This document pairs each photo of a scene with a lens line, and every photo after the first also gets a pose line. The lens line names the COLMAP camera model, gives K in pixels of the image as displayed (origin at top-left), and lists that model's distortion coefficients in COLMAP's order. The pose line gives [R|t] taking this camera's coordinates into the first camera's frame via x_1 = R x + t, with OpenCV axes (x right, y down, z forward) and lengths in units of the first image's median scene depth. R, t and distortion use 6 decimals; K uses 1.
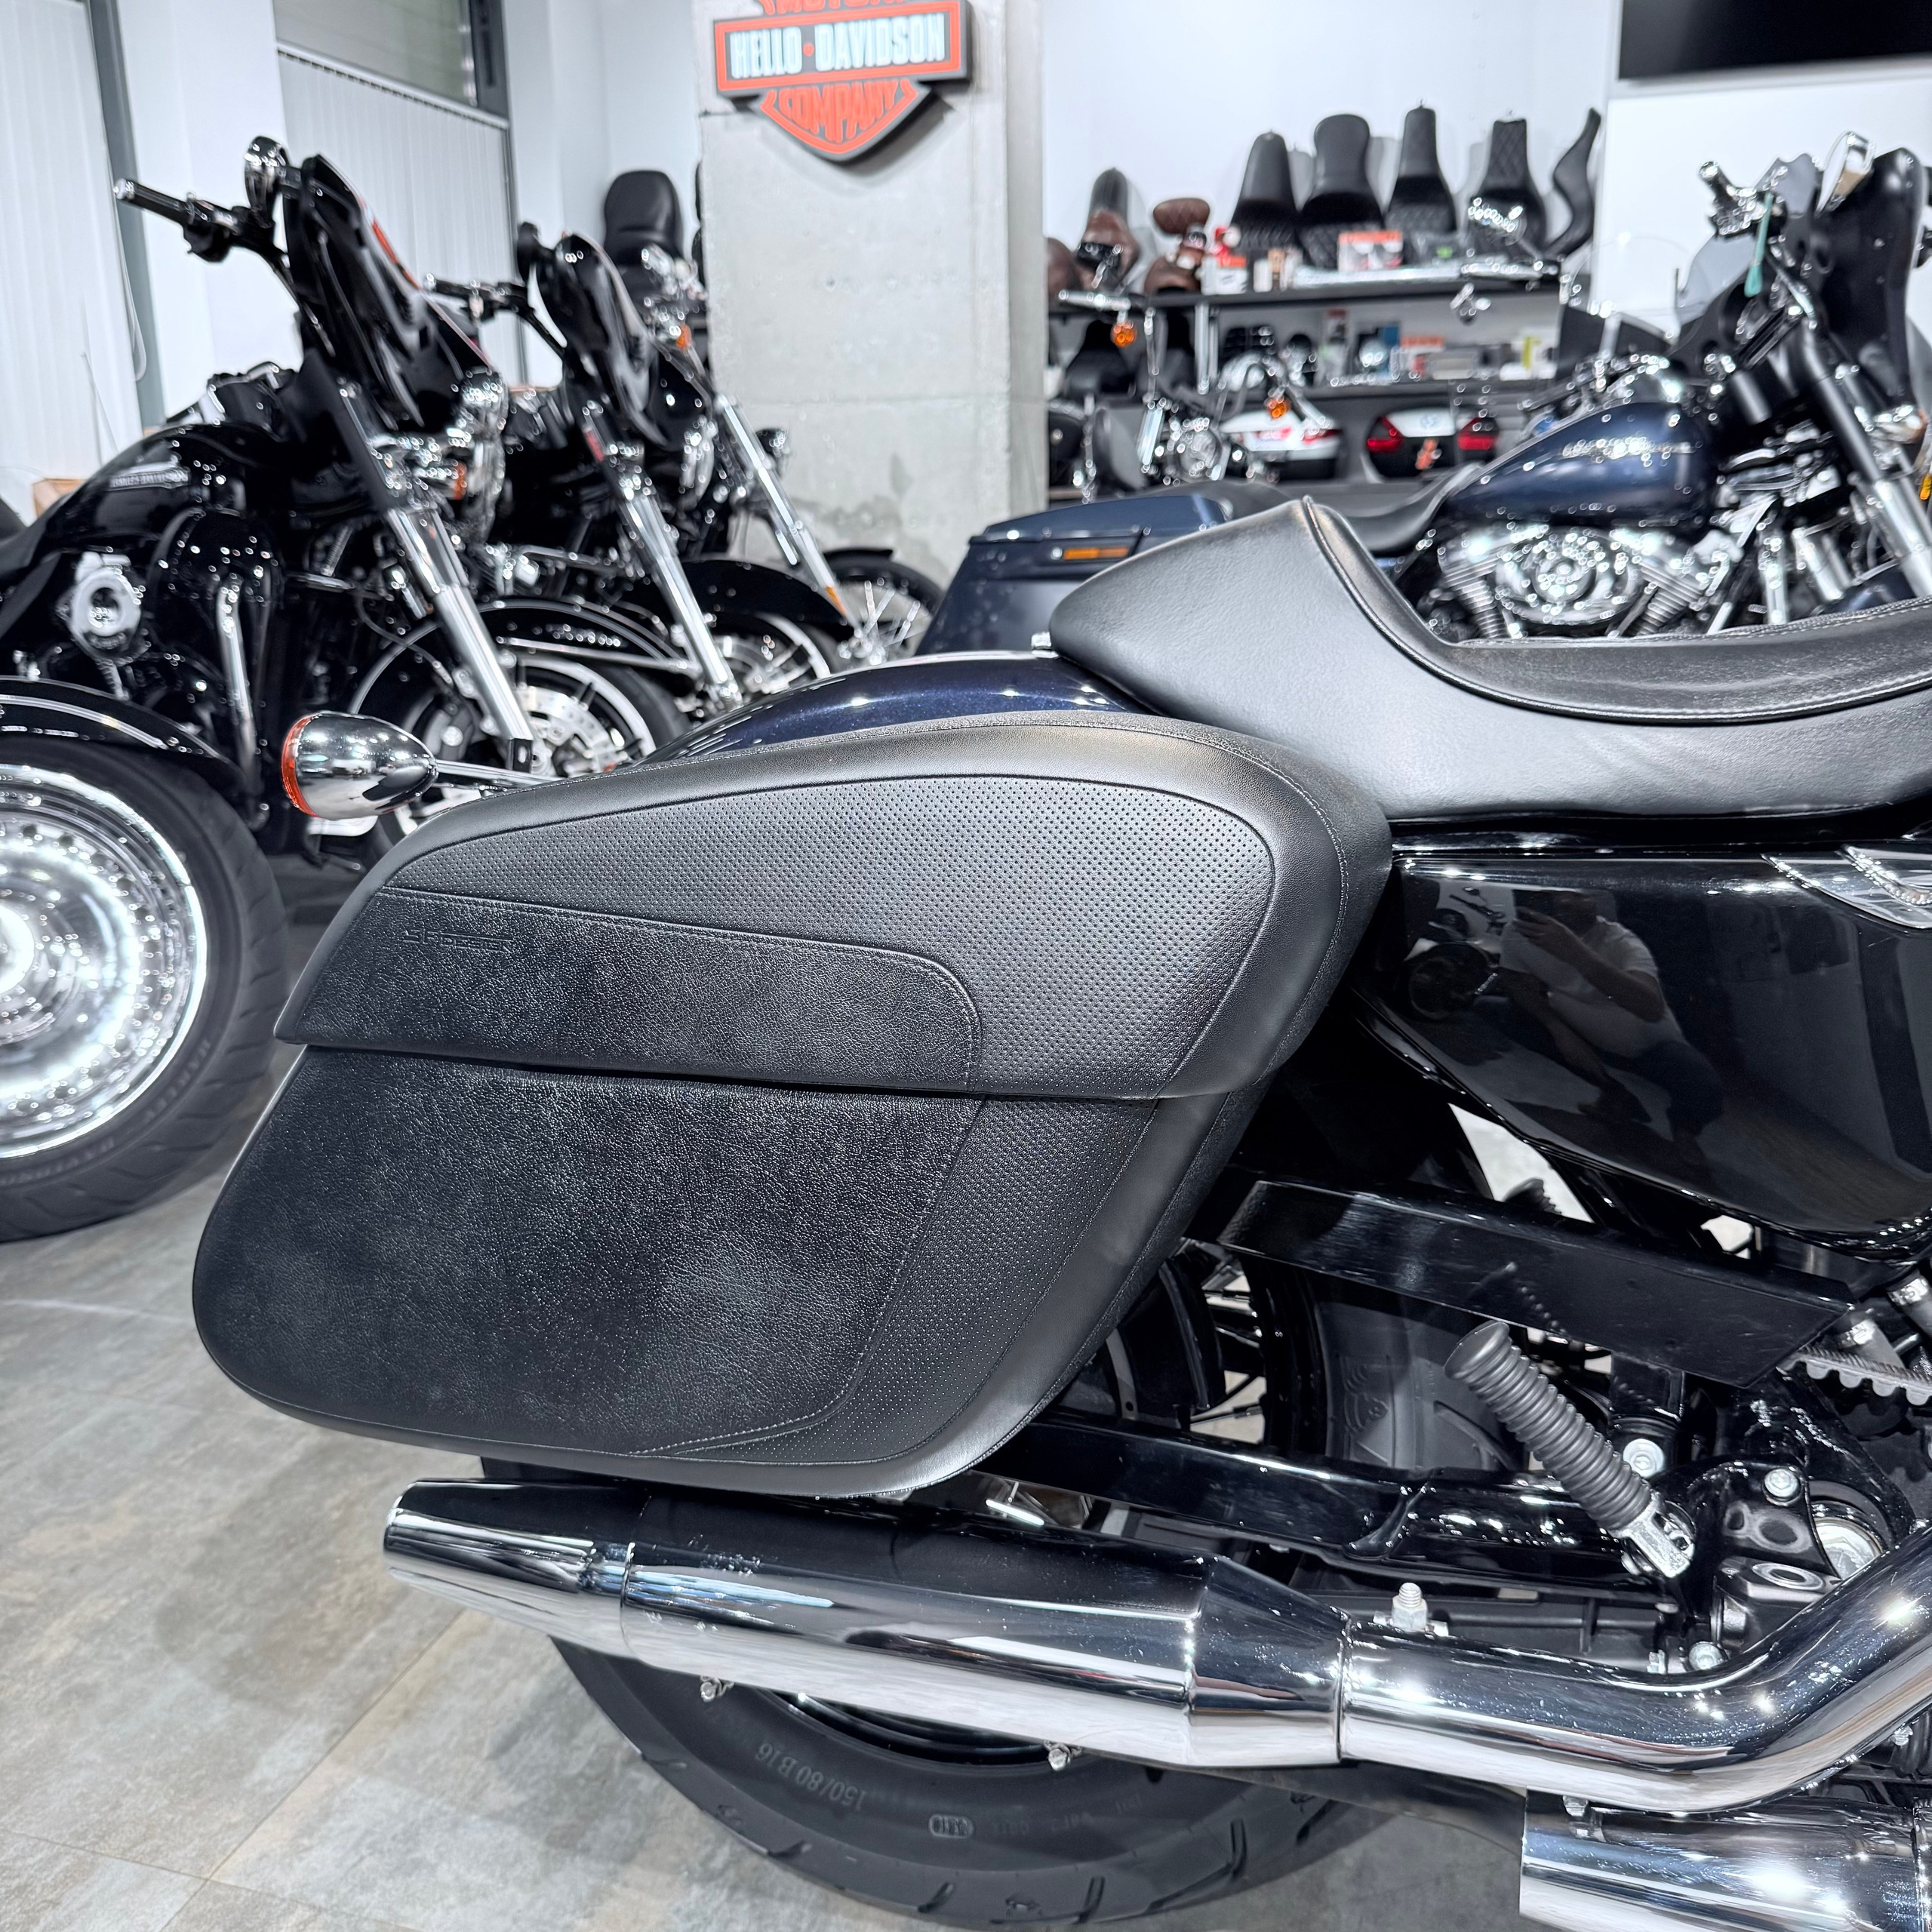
lens RADIAL K [[1815.6, 0, 966.8], [0, 1815.6, 974.1], [0, 0, 1]] dist [0.131319, -0.317592]
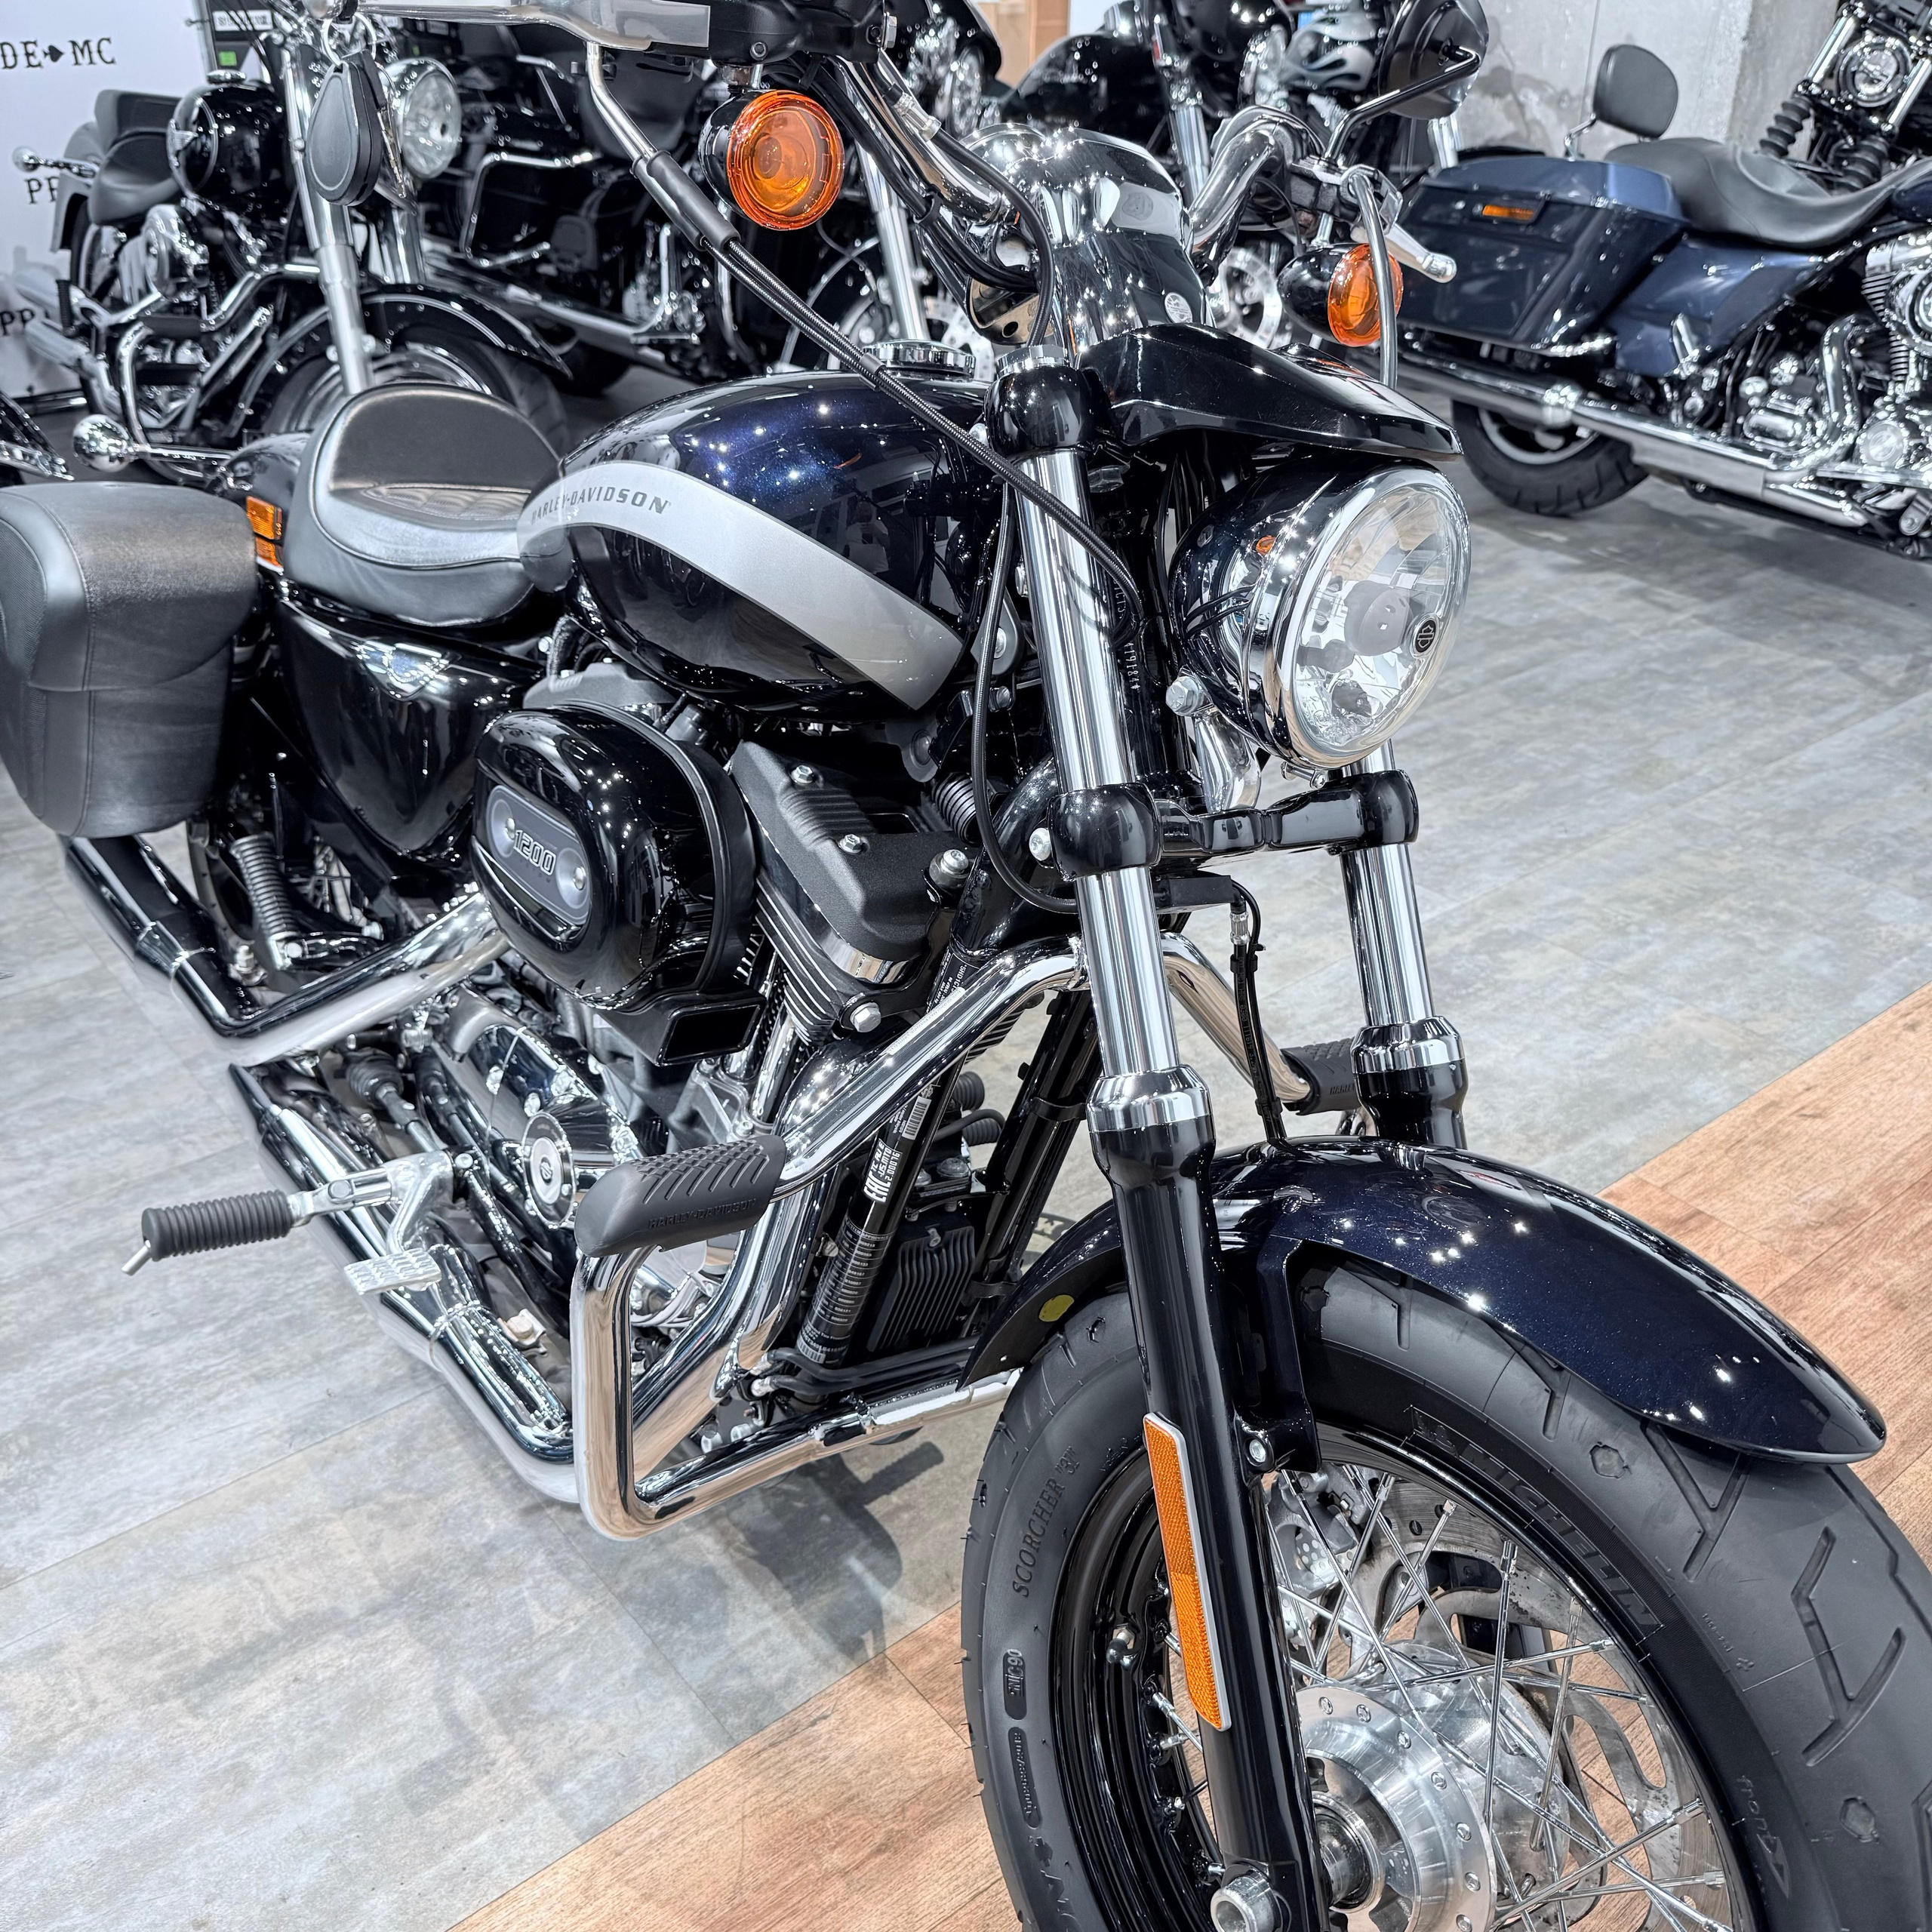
lens RADIAL K [[1828.8, 0, 964.7], [0, 1828.8, 964.0], [0, 0, 1]] dist [0.014855, -0.028658]
pose [[0.827298, 0.296778, -0.476970, 0.306074], [-0.166814, 0.940545, 0.295885, -0.064736], [0.536424, -0.165220, 0.827618, -0.047537]]
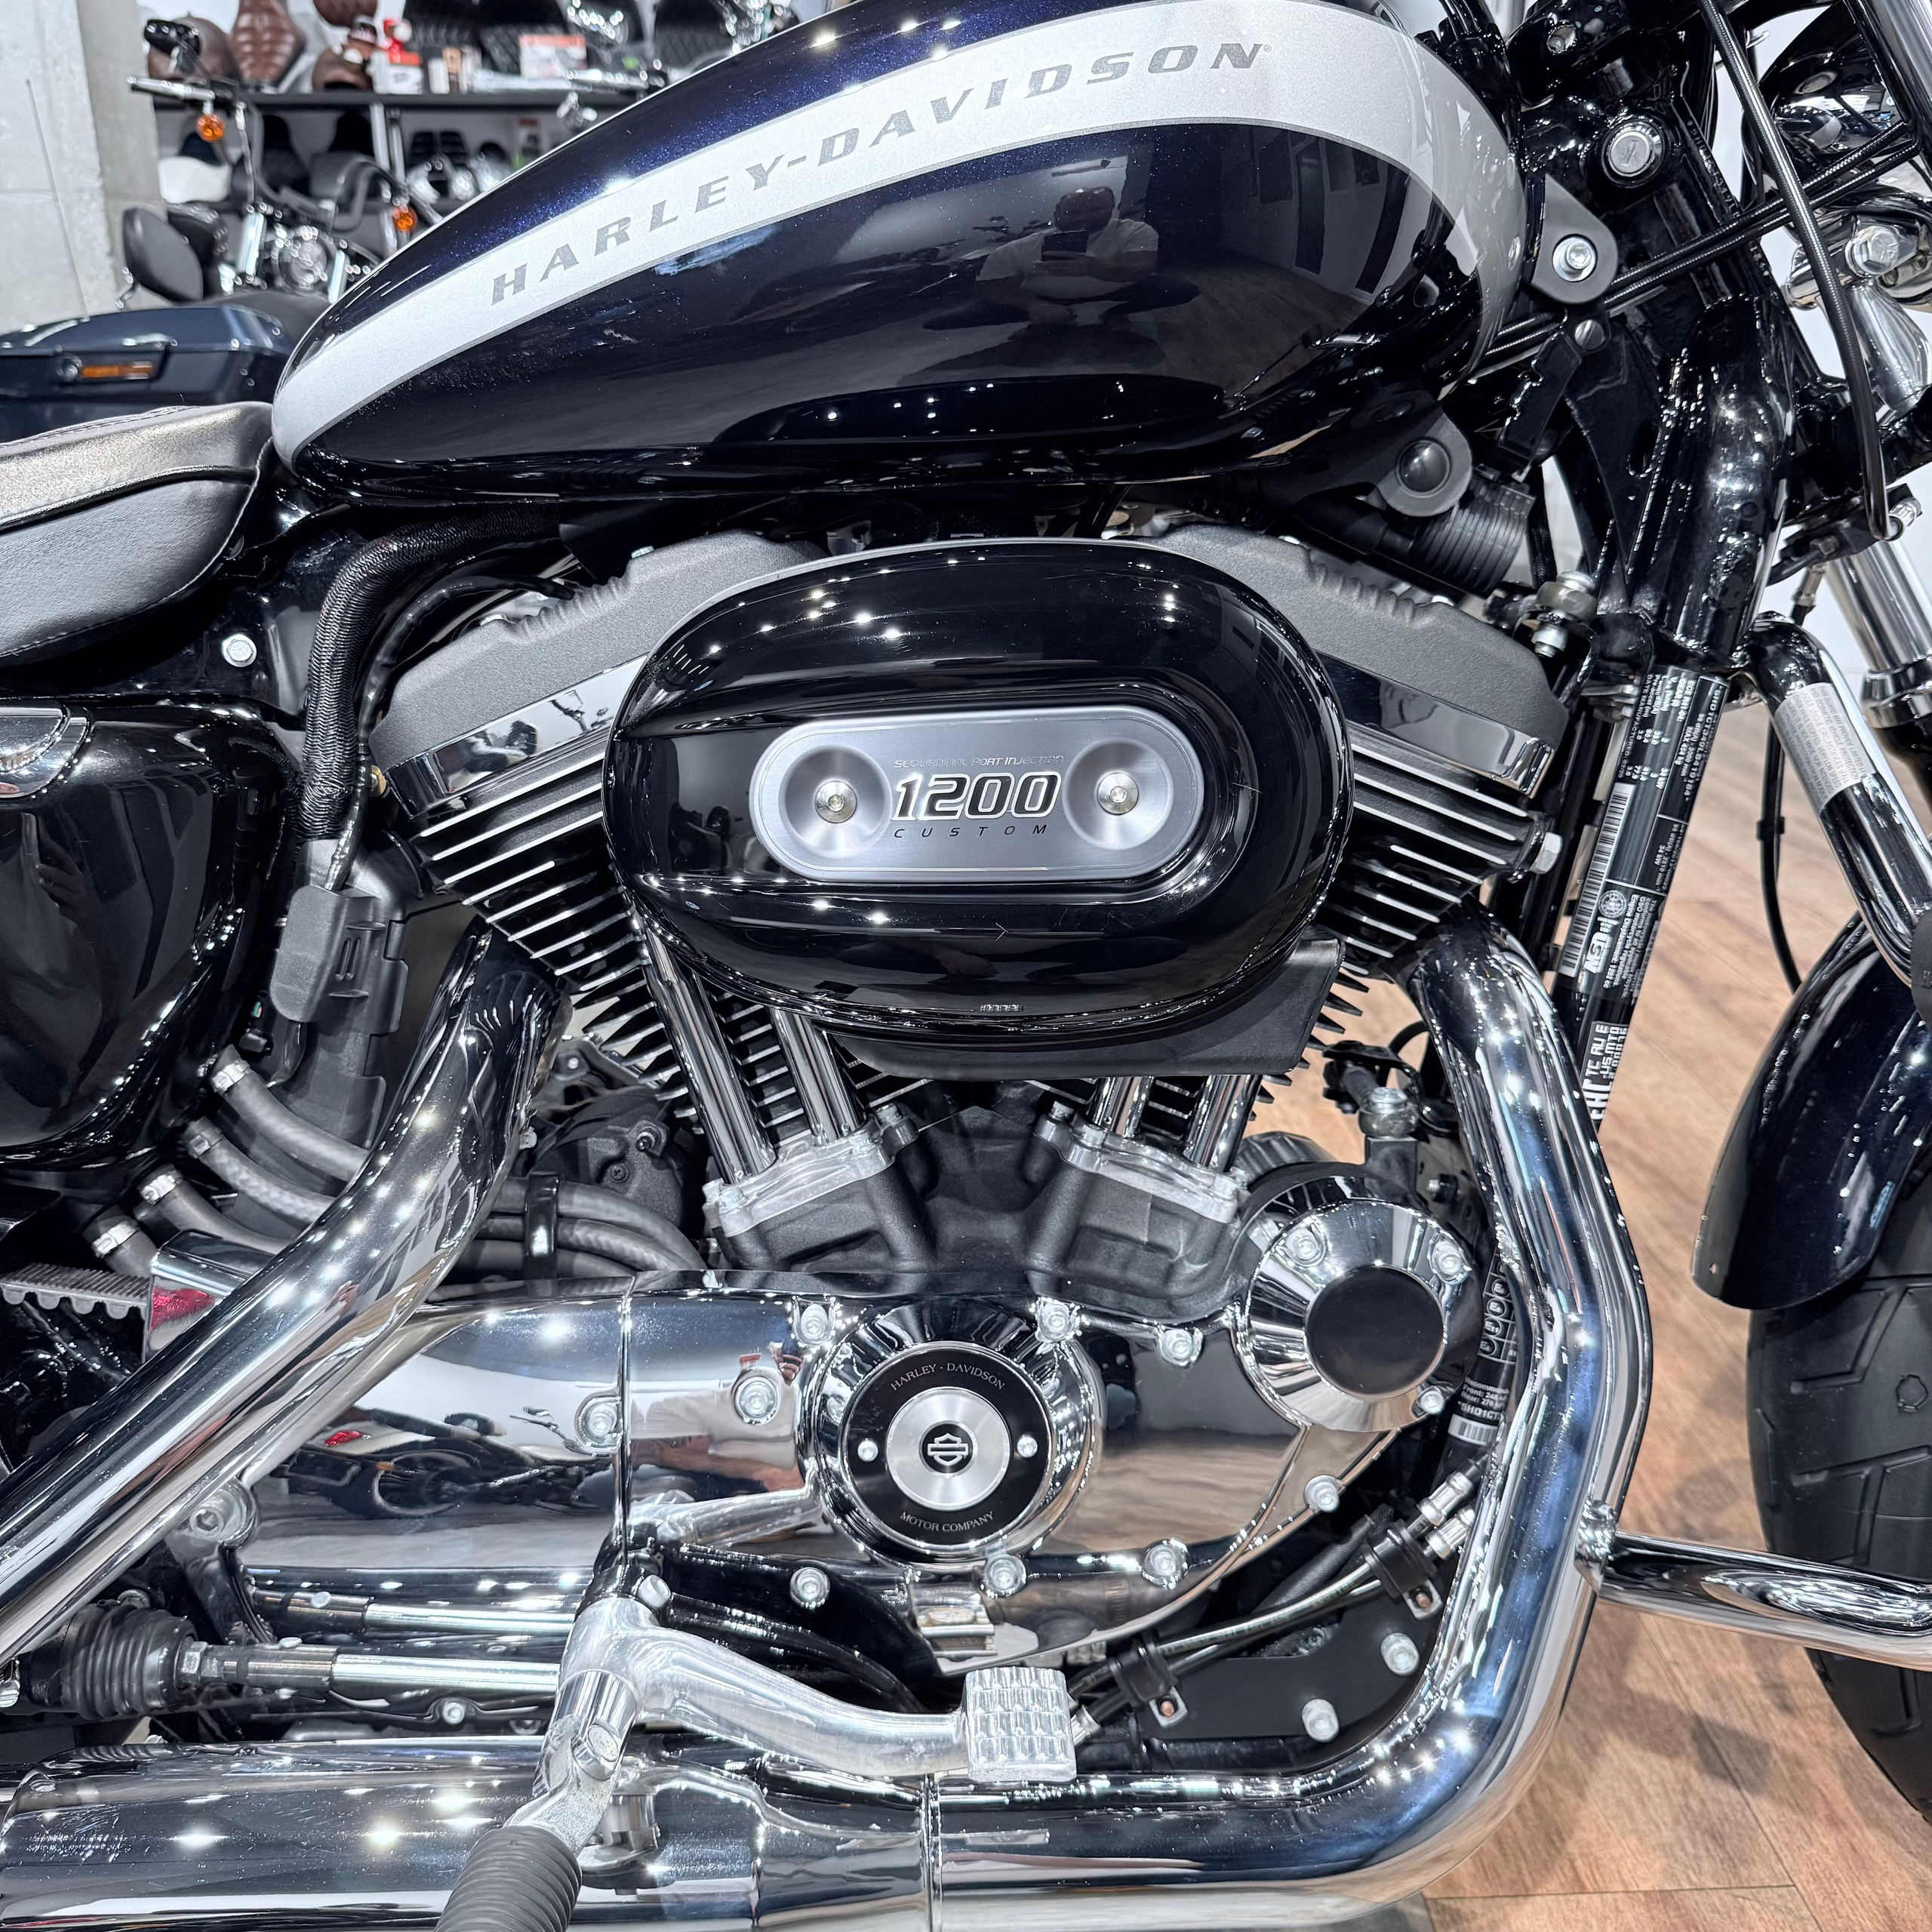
lens RADIAL K [[1815.8, 0, 965.5], [0, 1815.8, 972.1], [0, 0, 1]] dist [0.076457, -0.121613]
pose [[0.940788, -0.095290, 0.325327, 0.100674], [0.067314, 0.993082, 0.096217, 0.000845], [-0.332245, -0.068621, 0.940694, 0.002517]]
